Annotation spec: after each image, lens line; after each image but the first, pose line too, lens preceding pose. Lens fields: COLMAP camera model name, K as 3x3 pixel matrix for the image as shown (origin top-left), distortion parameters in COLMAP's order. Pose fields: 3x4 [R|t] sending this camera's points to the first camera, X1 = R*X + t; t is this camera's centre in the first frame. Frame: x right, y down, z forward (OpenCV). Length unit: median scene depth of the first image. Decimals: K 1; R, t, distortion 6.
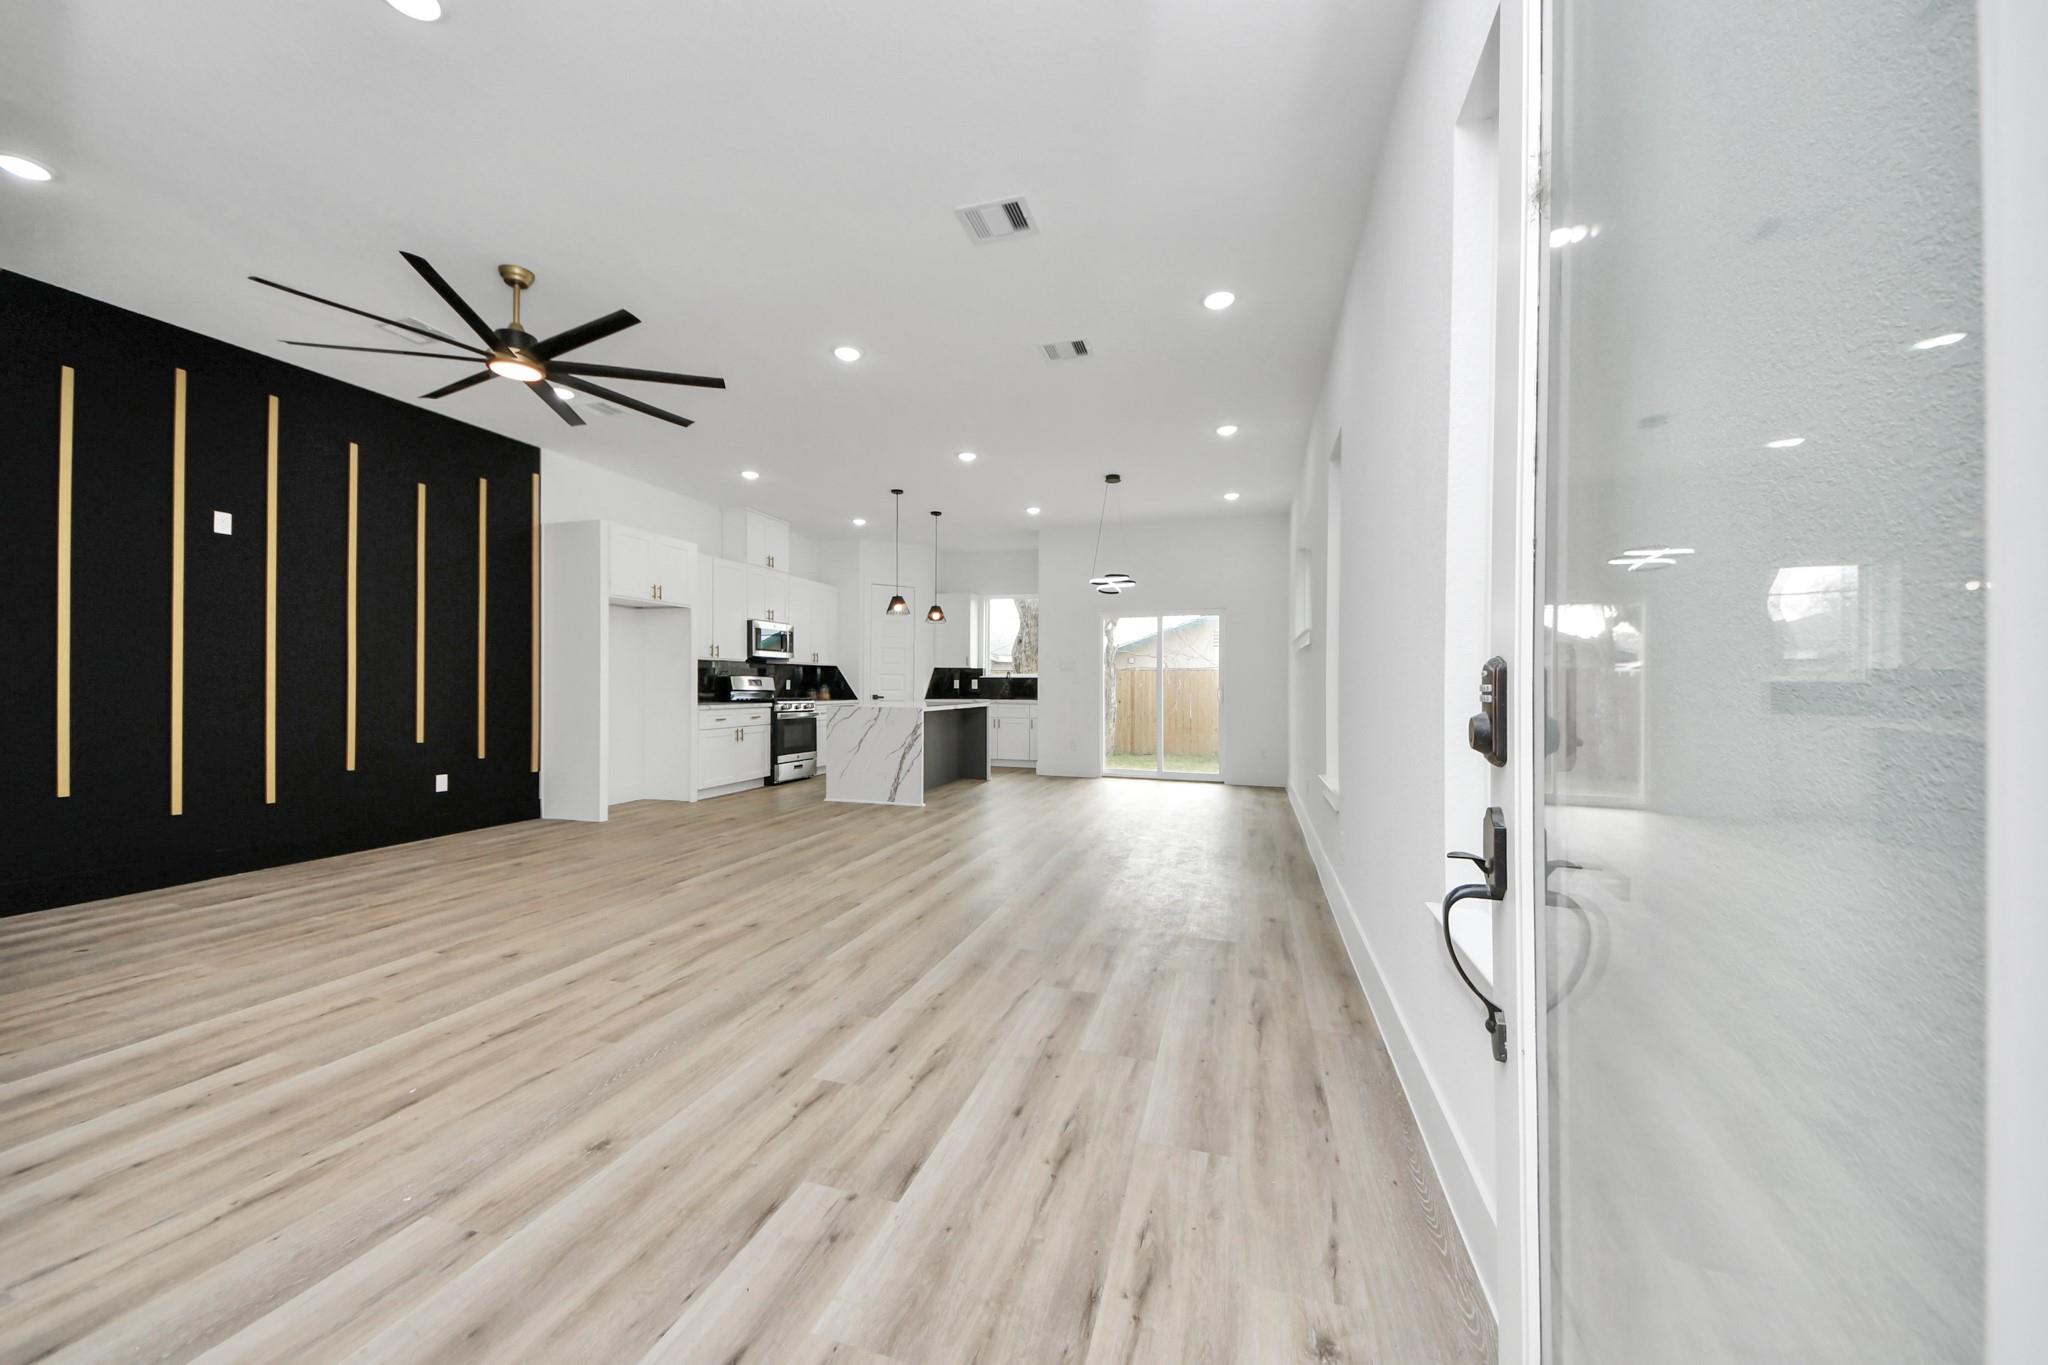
lens RADIAL K [[740.7, 0, 1012.4], [0, 740.7, 684.8], [0, 0, 1]] dist [-0.000424, -0.008095]
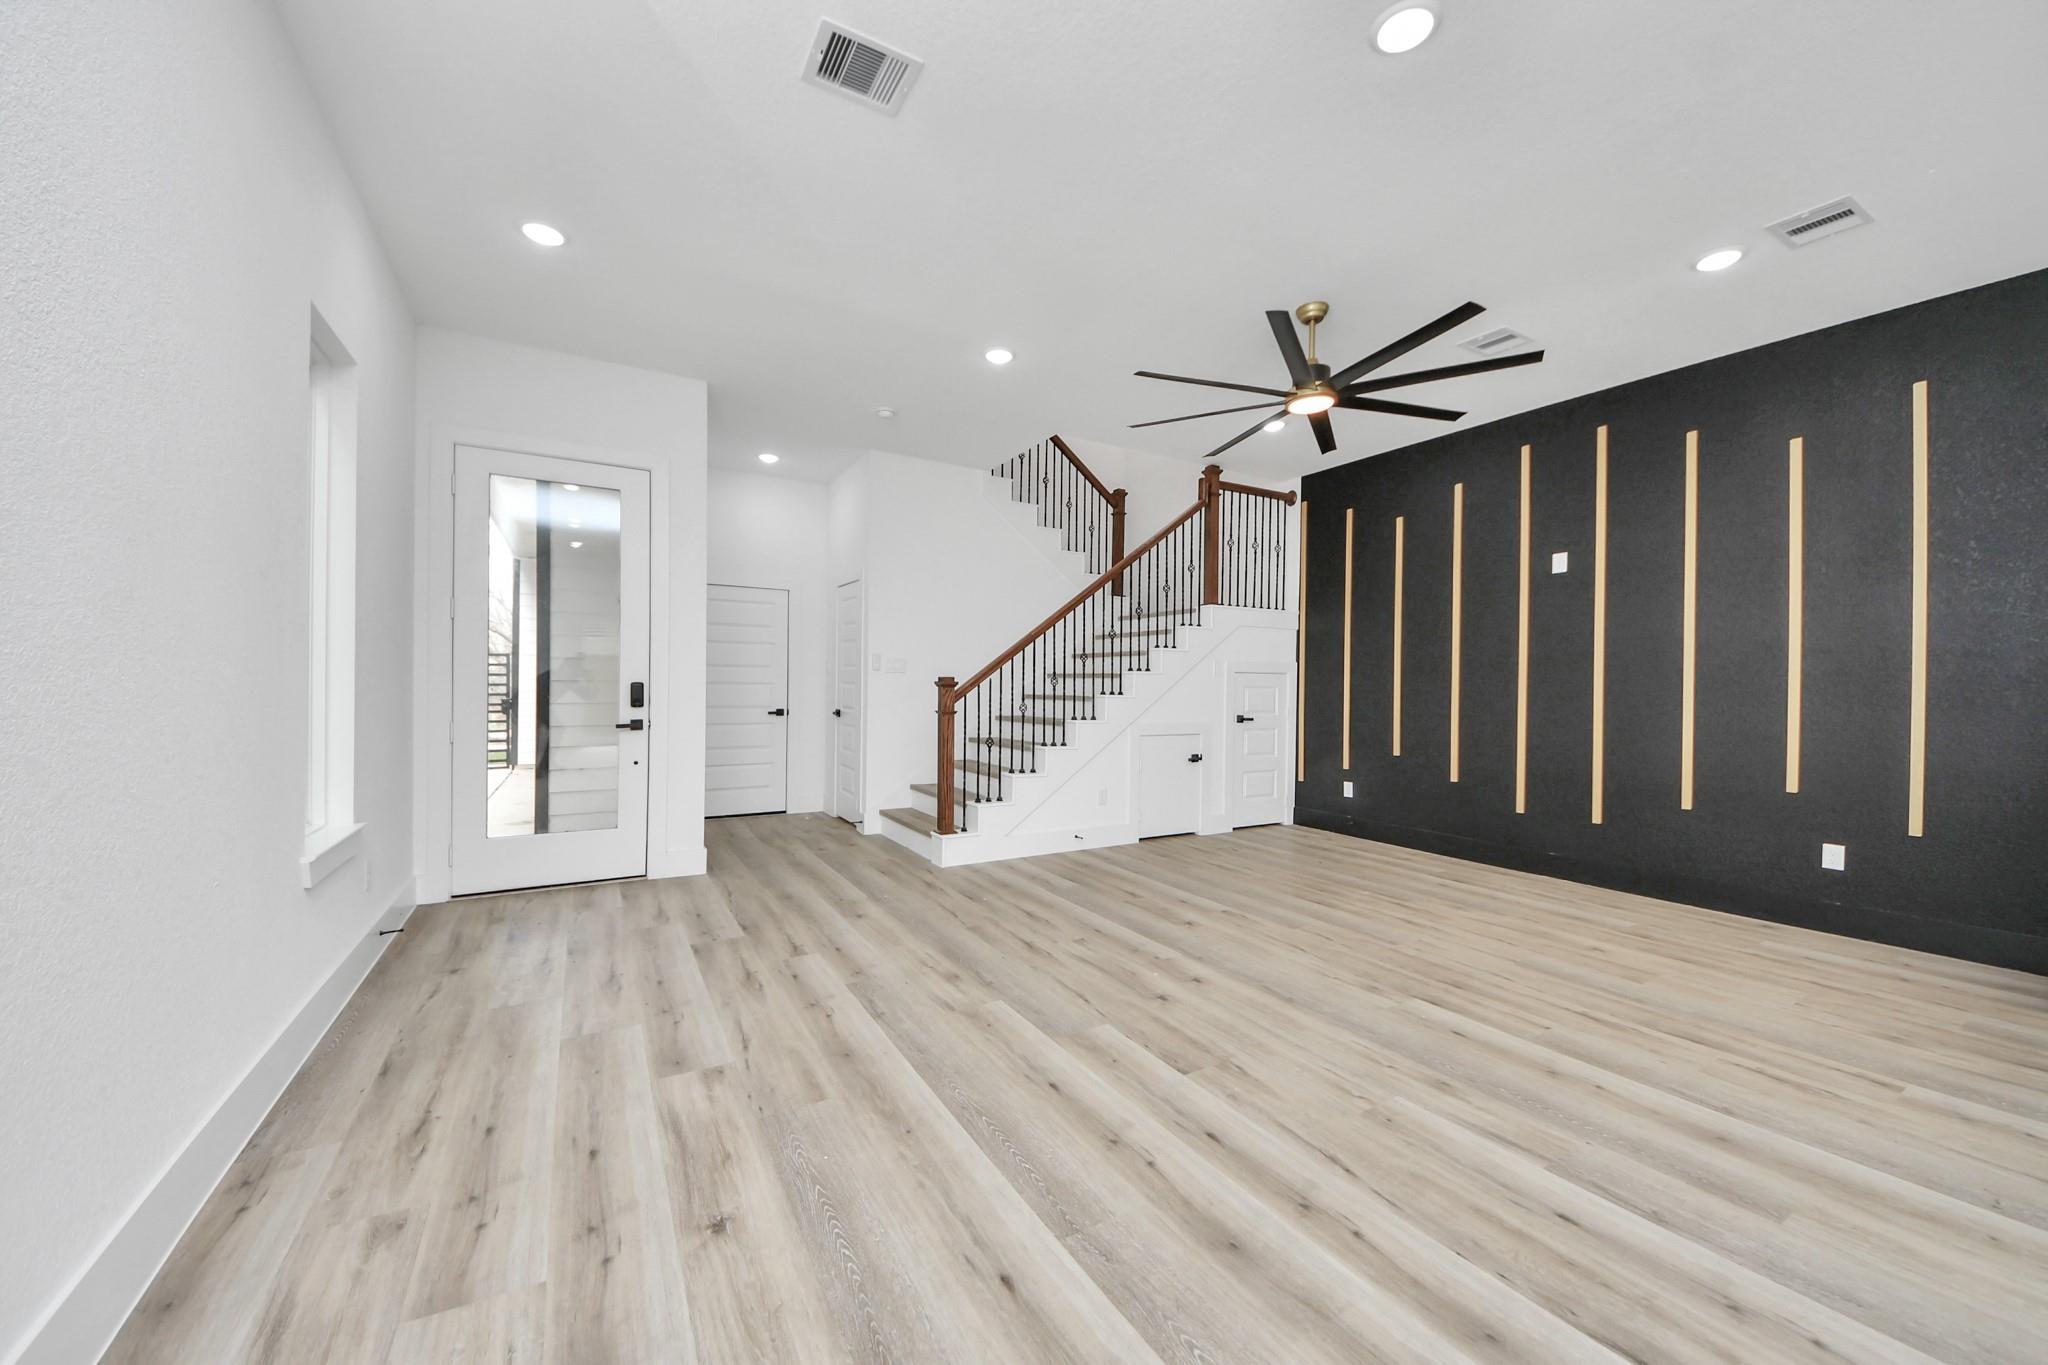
lens RADIAL K [[758.5, 0, 1075.8], [0, 758.5, 683.9], [0, 0, 1]] dist [-0.000540, -0.009297]
pose [[-0.639443, -0.013350, -0.768722, 0.358749], [-0.023099, 0.999731, 0.001852, -0.023478], [0.768491, 0.018941, -0.639580, 1.438927]]
